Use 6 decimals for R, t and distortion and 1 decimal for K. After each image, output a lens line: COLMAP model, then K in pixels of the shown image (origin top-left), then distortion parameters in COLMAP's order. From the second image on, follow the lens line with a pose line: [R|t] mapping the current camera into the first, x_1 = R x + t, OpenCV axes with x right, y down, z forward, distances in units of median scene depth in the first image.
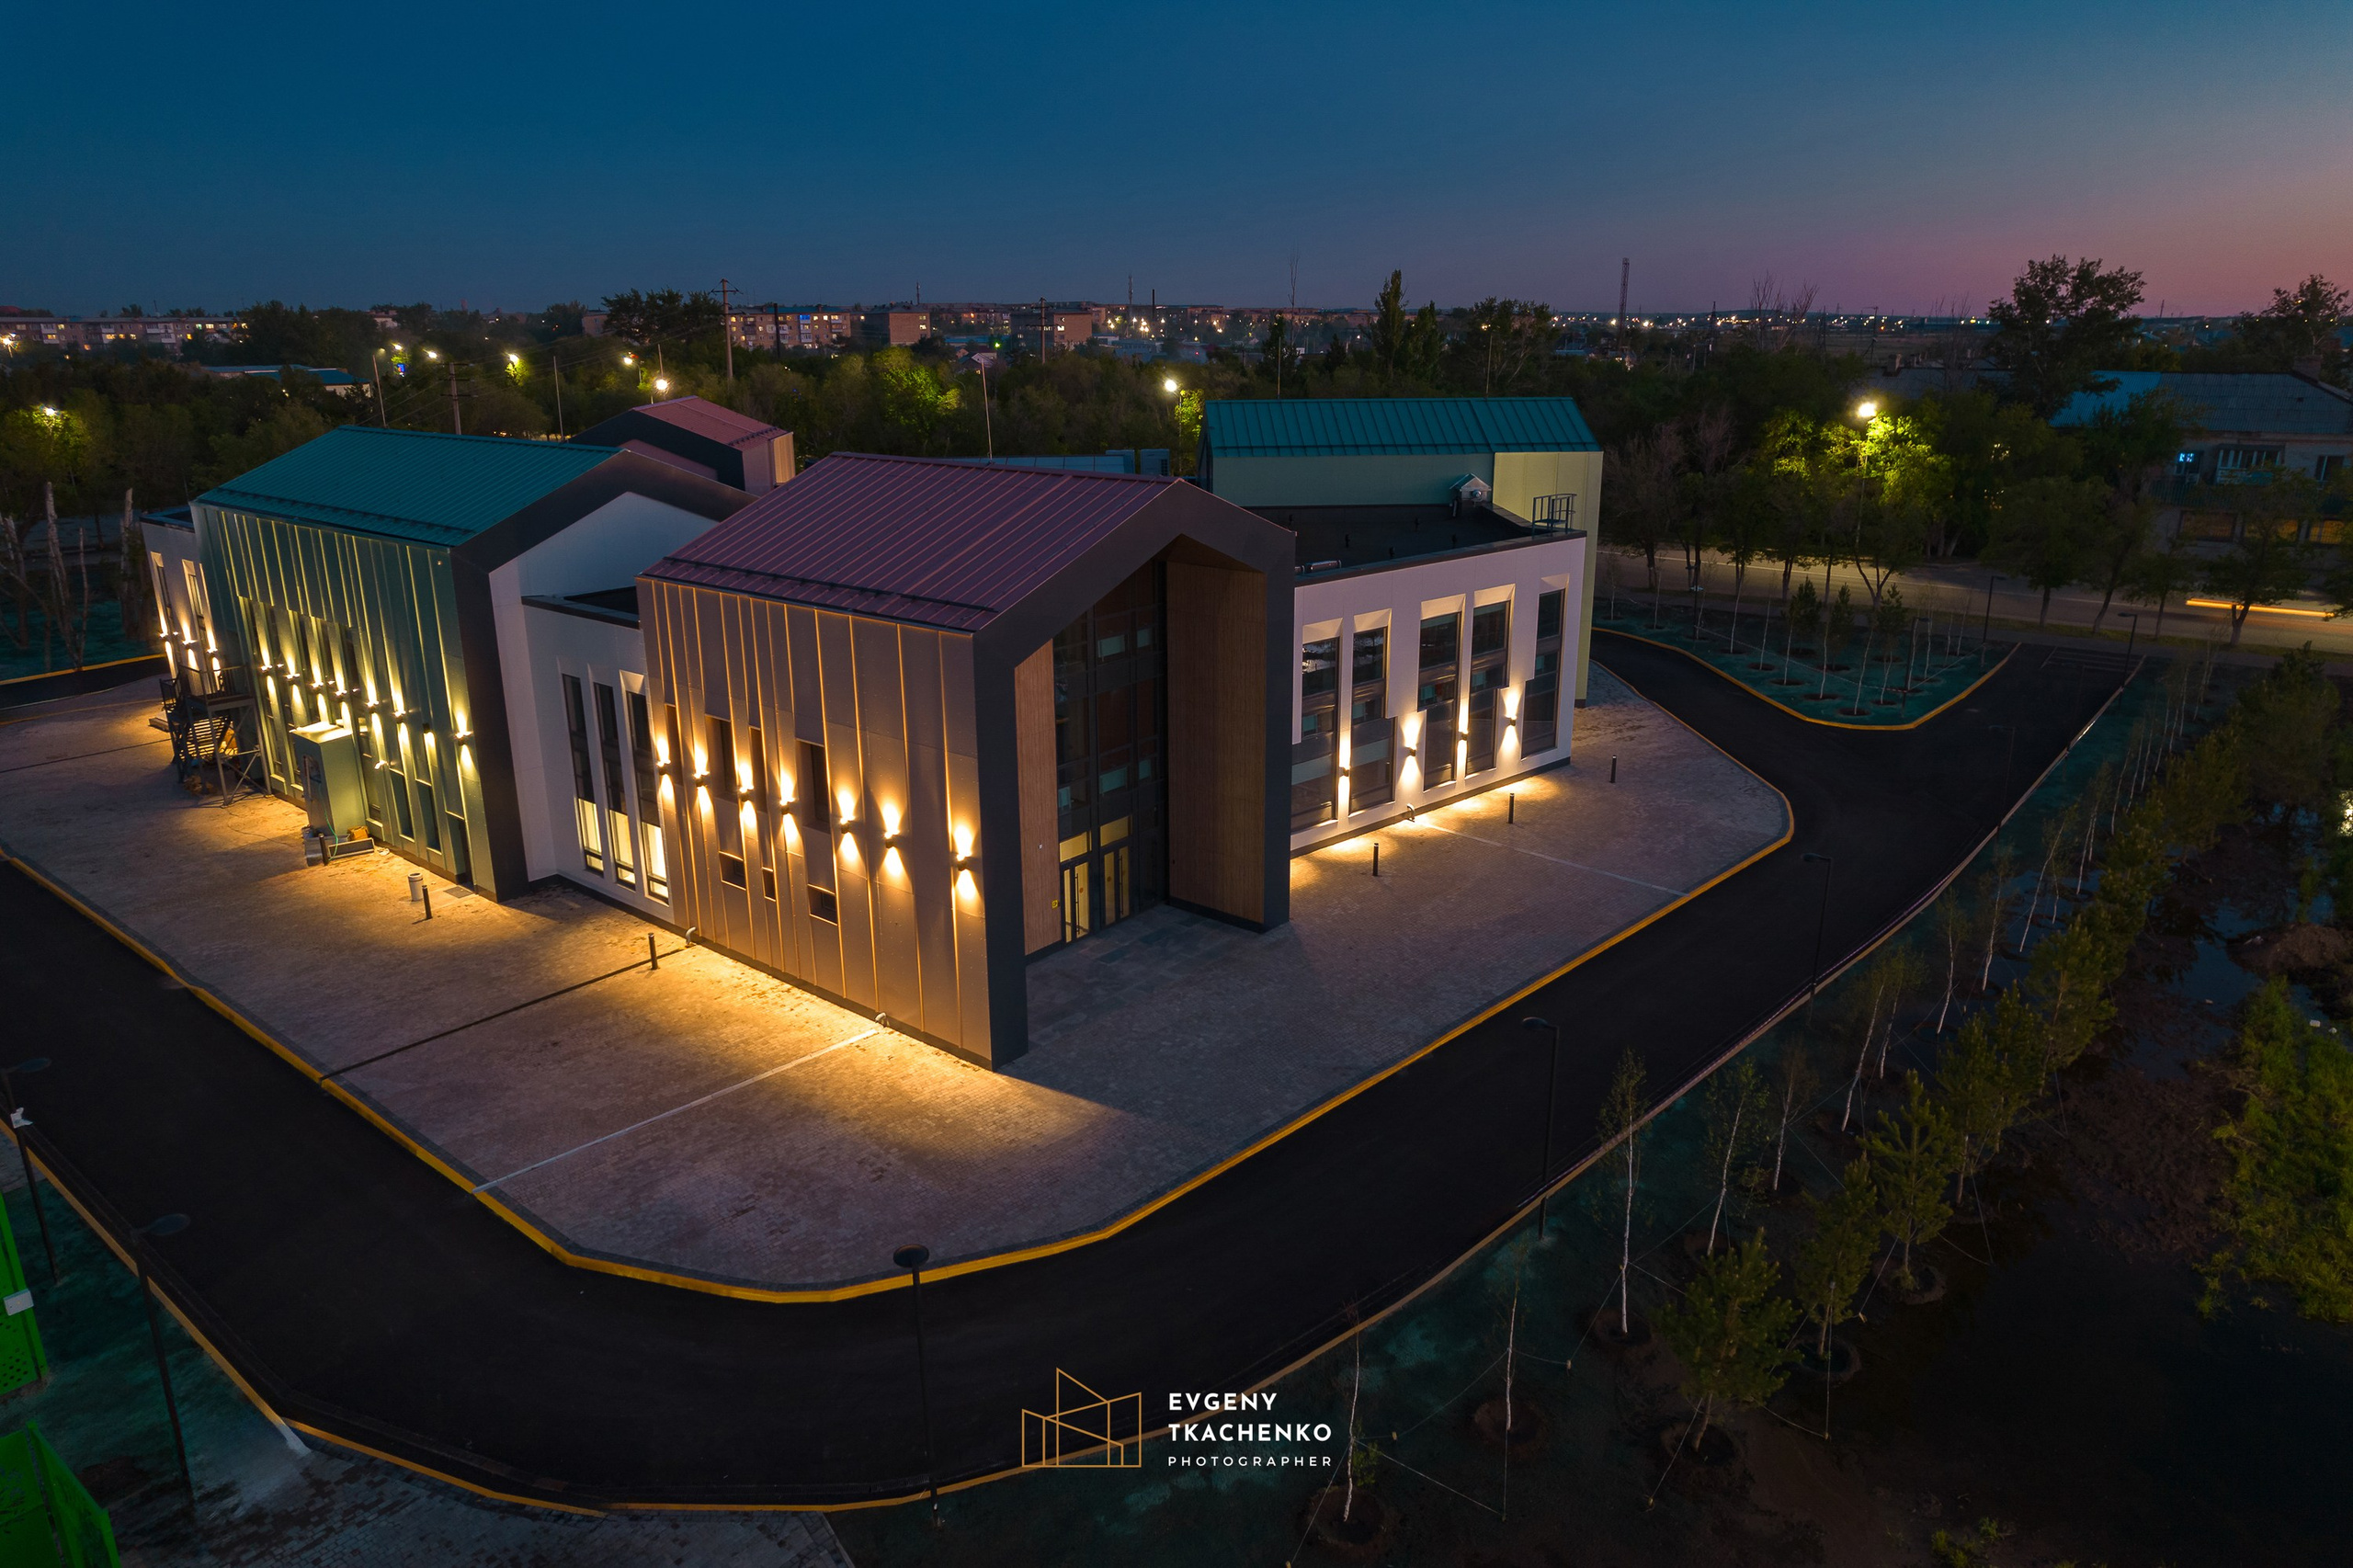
lens RADIAL K [[1525.5, 0, 1176.5], [0, 1525.5, 784.0], [0, 0, 1]] dist [-0.074406, 0.070545]
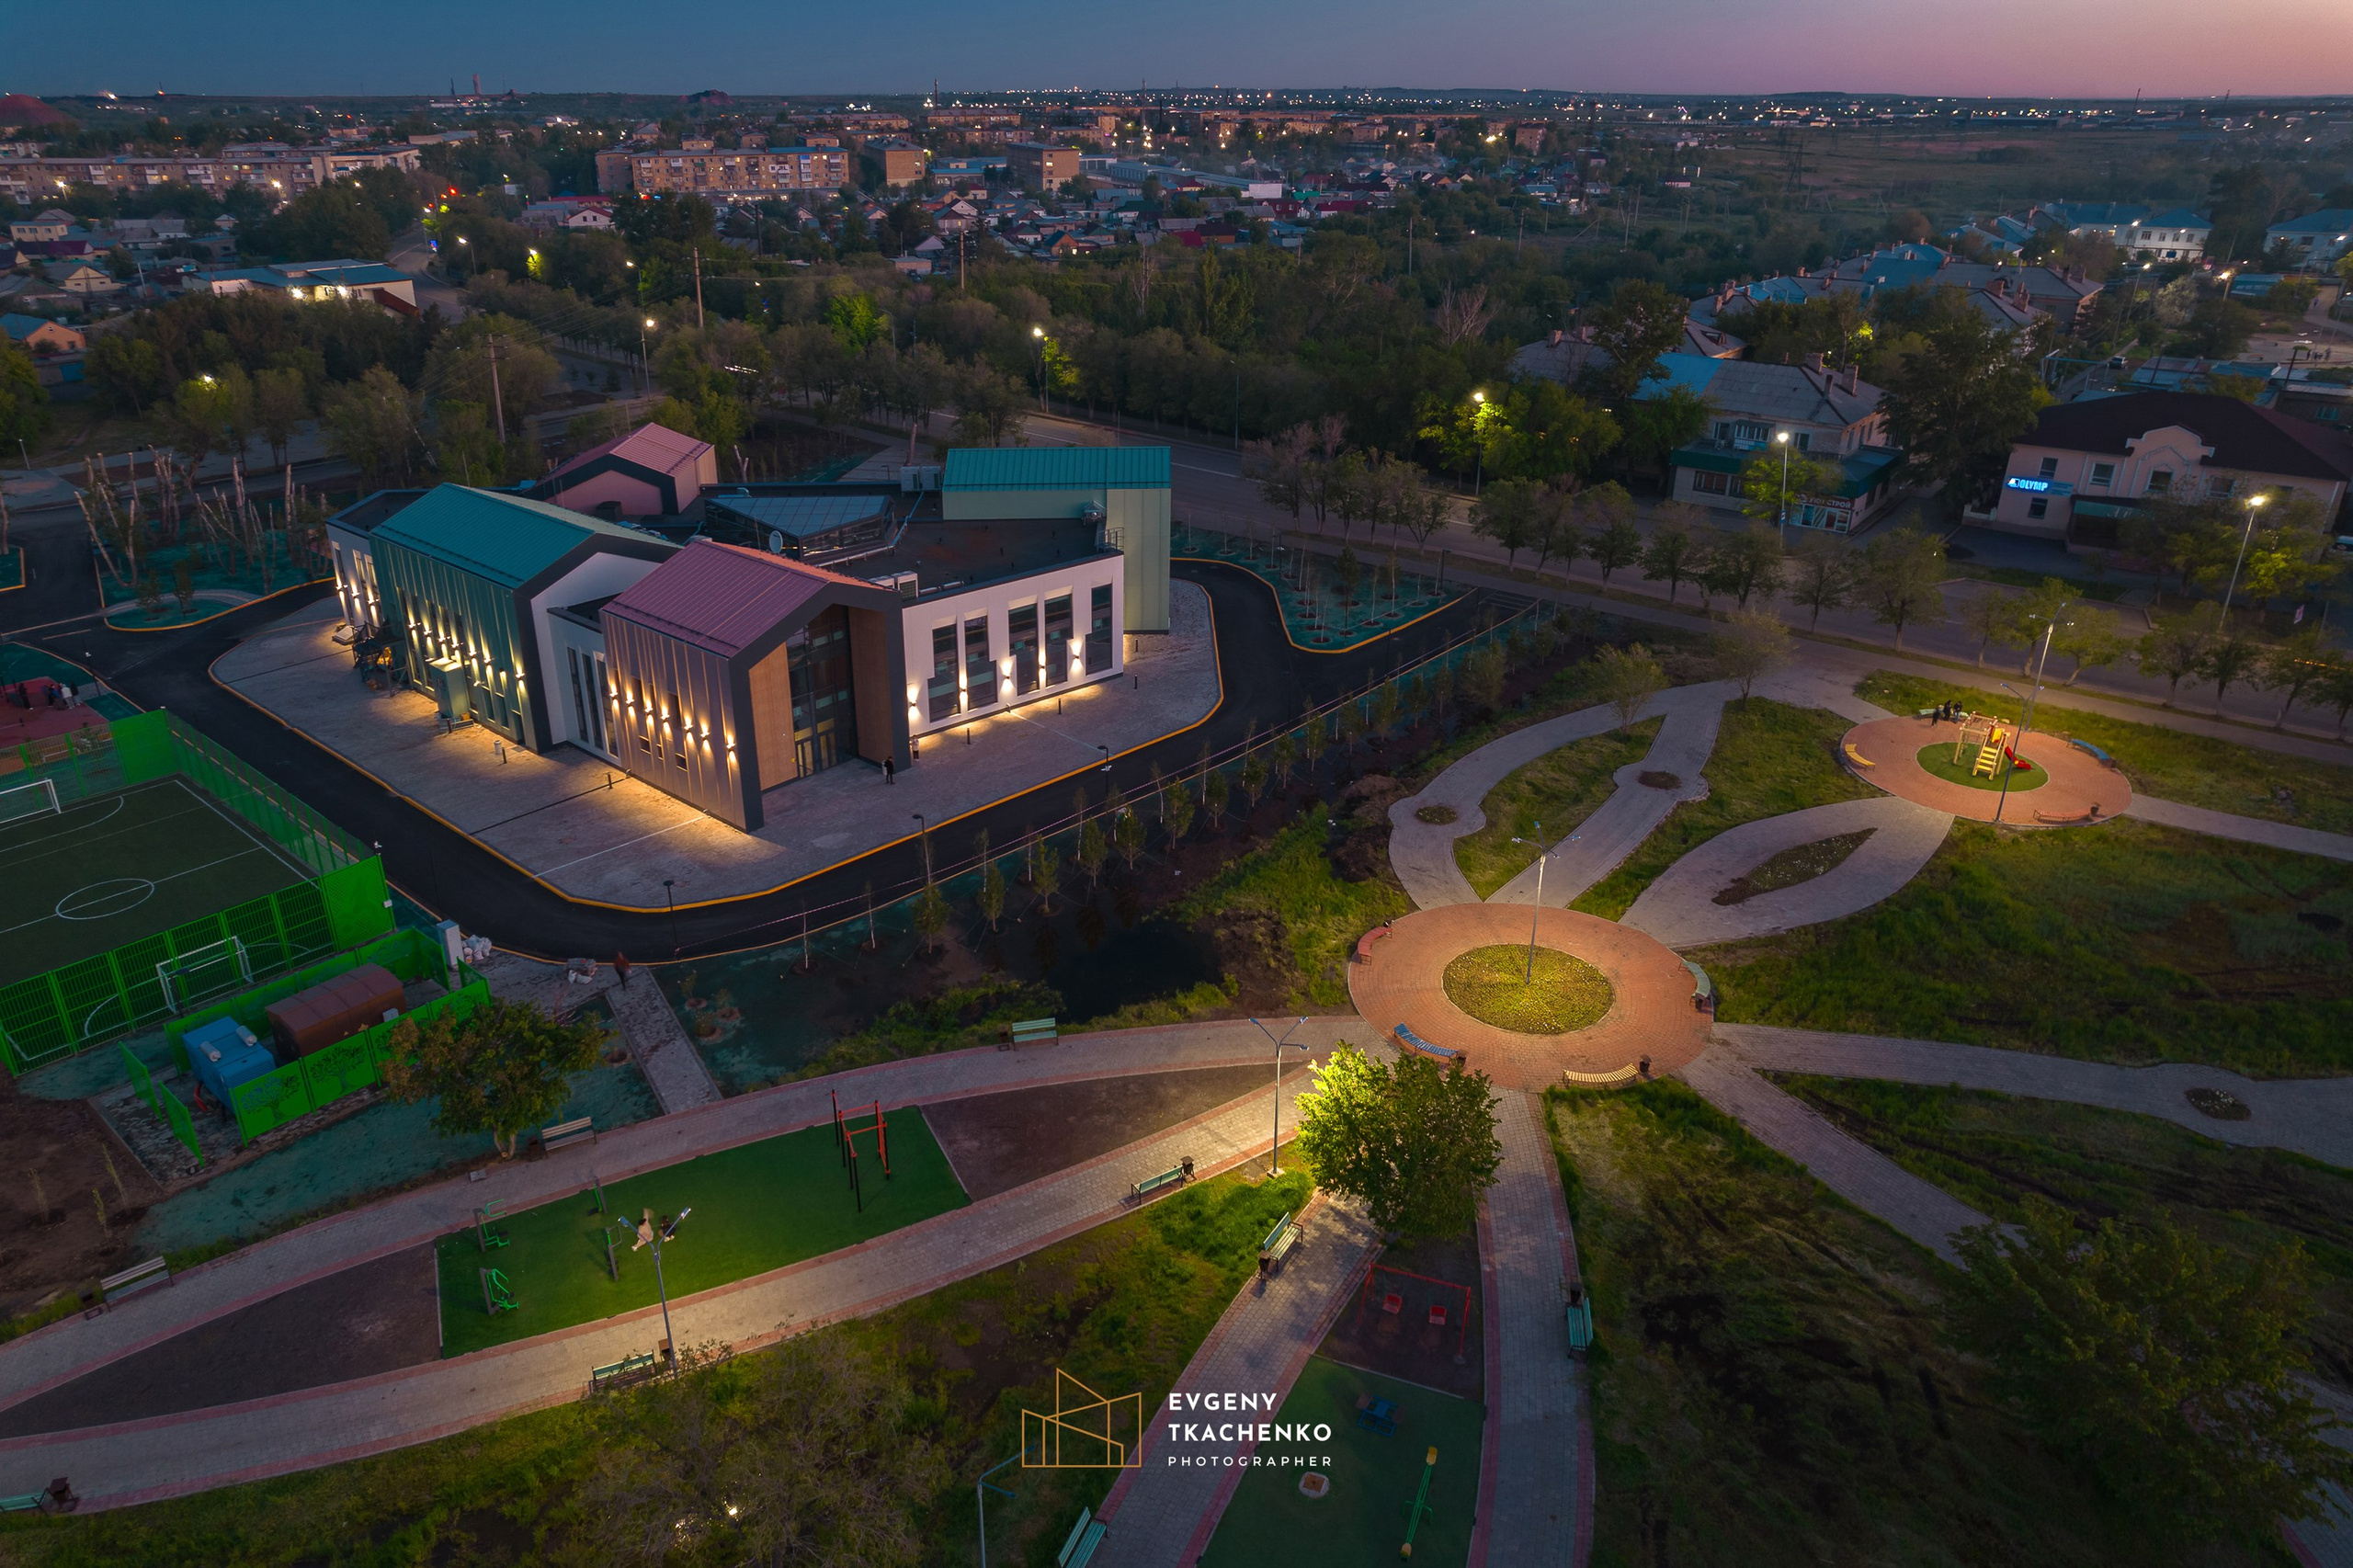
lens RADIAL K [[1549.7, 0, 1179.3], [0, 1549.7, 706.9], [0, 0, 1]] dist [-0.064886, 0.067925]
pose [[0.999753, 0.008335, -0.020596, 0.467443], [-0.006654, 0.996742, 0.080382, -0.161164], [0.021199, -0.080225, 0.996551, -1.066145]]
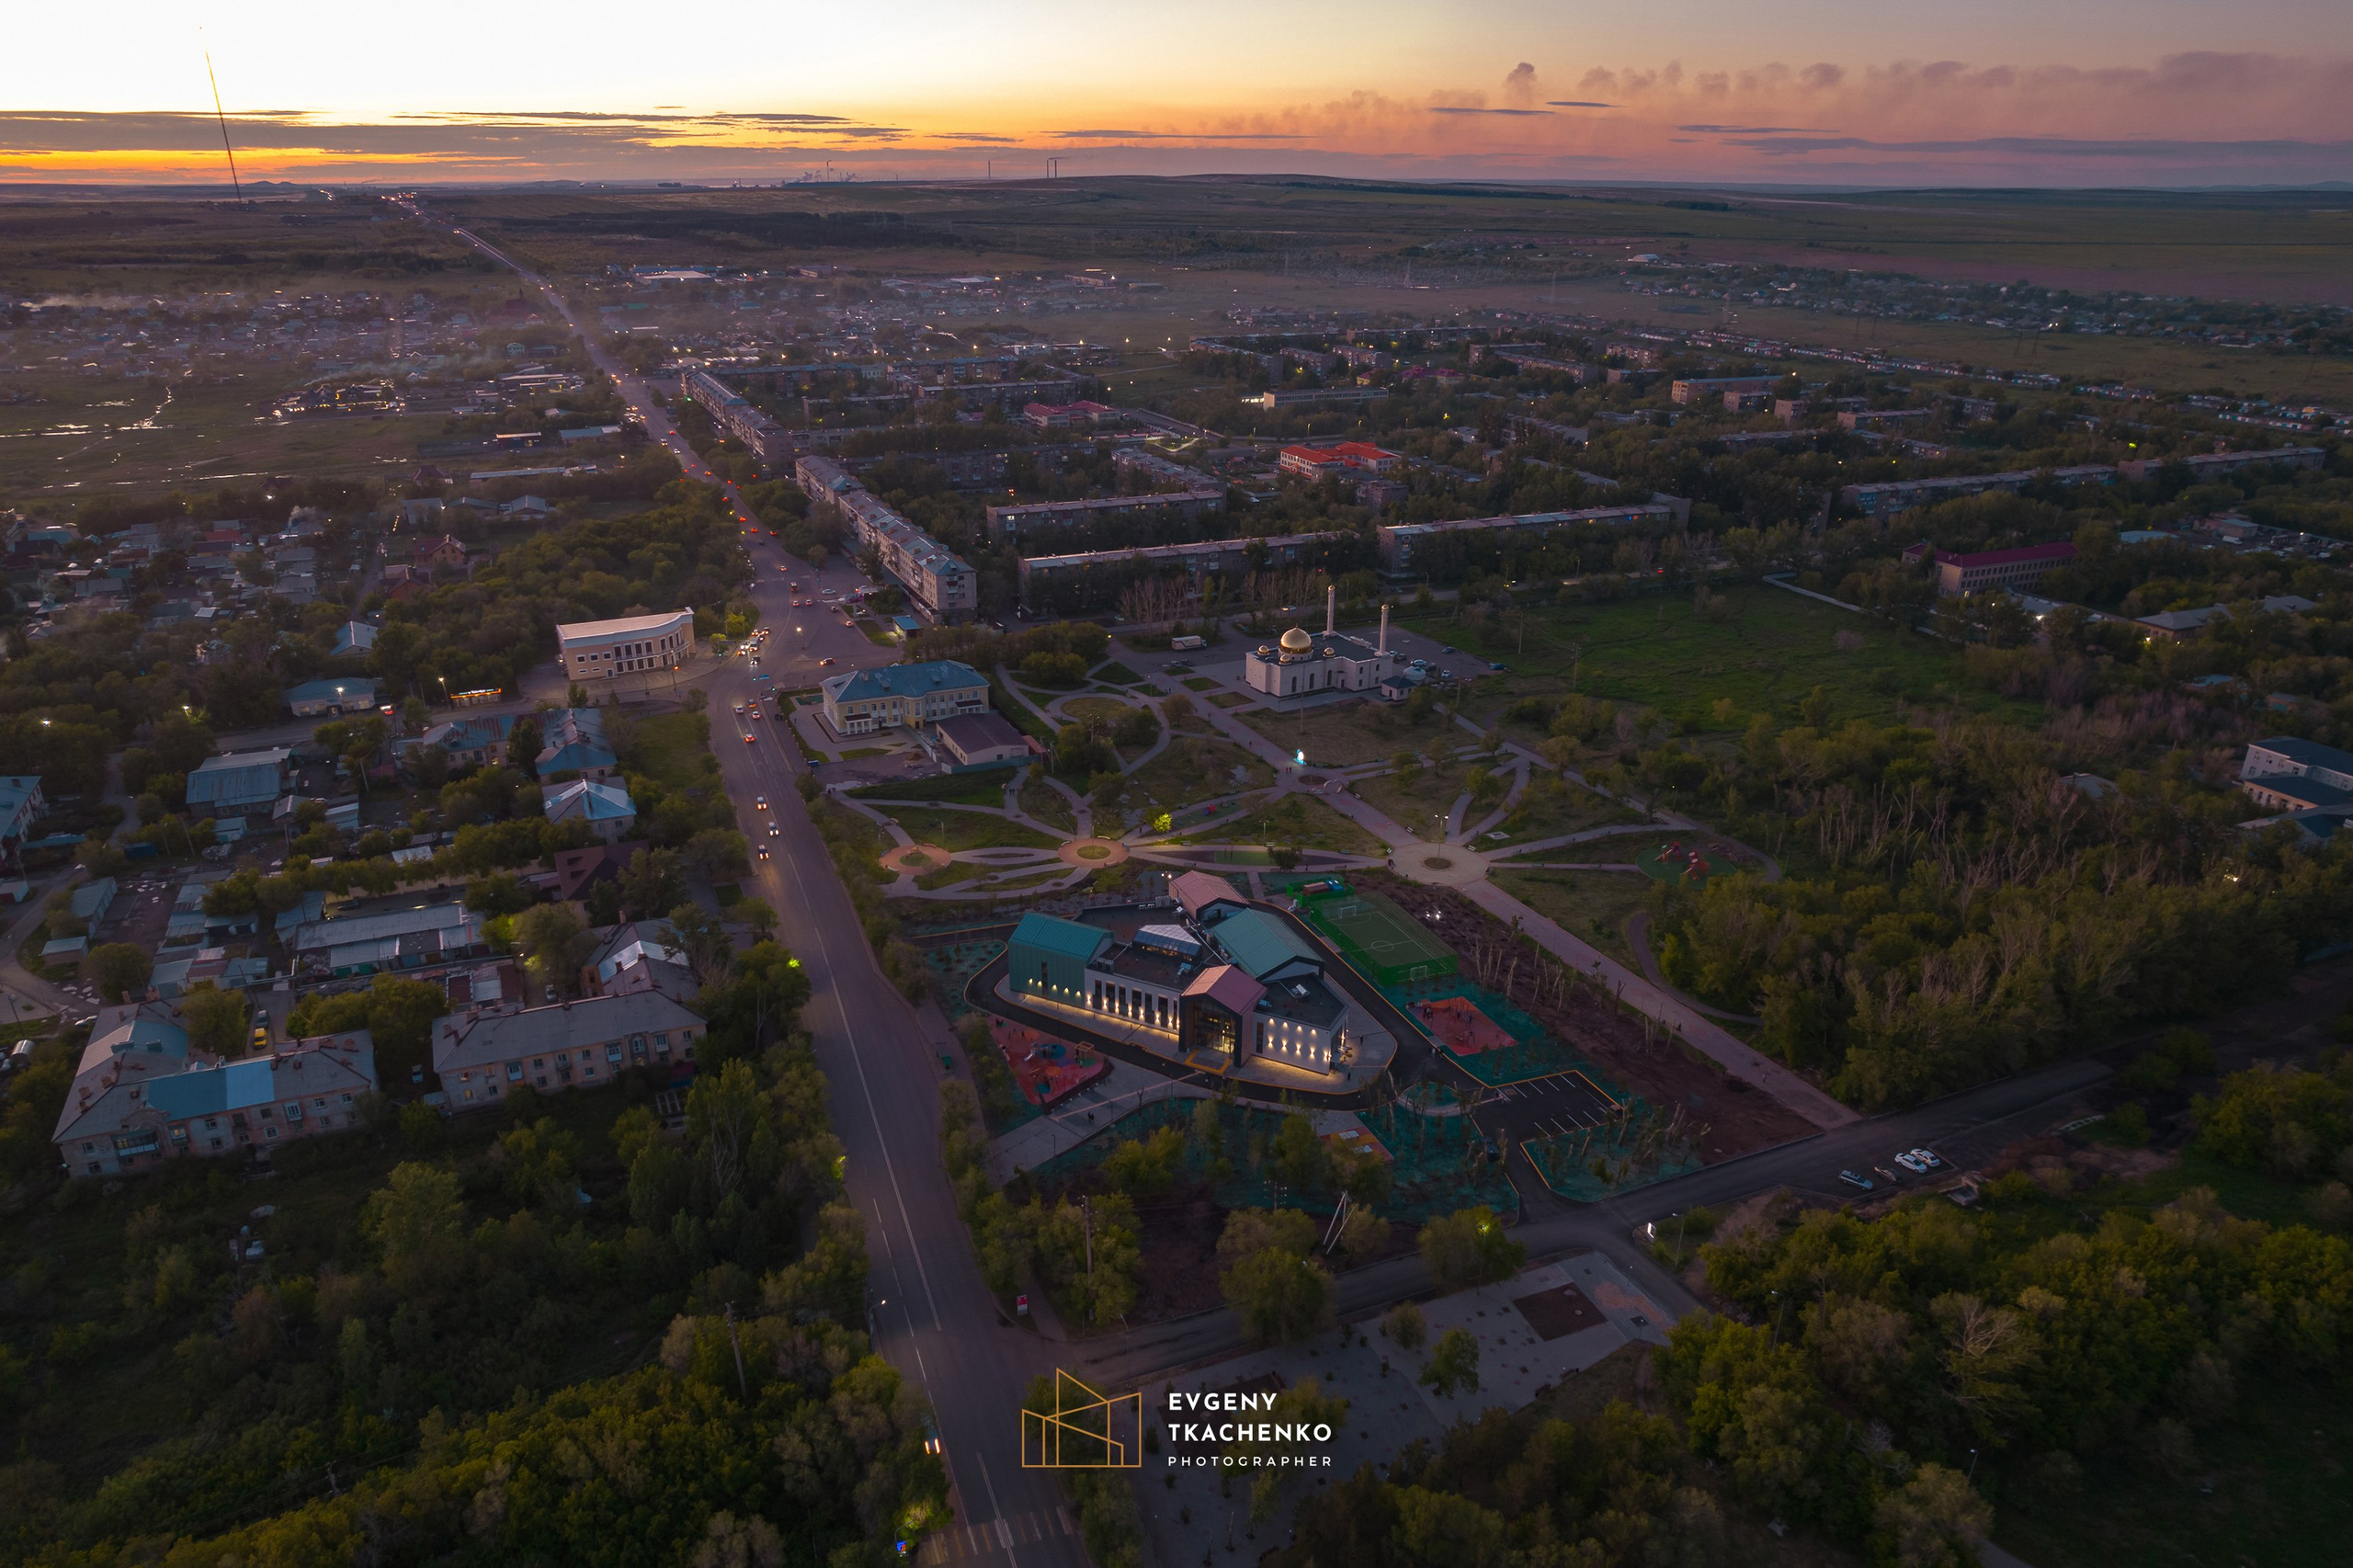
lens RADIAL K [[1601.1, 0, 1117.1], [0, 1601.1, 768.5], [0, 0, 1]] dist [-0.041500, 0.003627]
pose [[-0.868857, -0.179523, 0.461366, -2.865827], [0.144399, 0.799511, 0.583036, -4.654097], [-0.473536, 0.573195, -0.668738, 5.394056]]
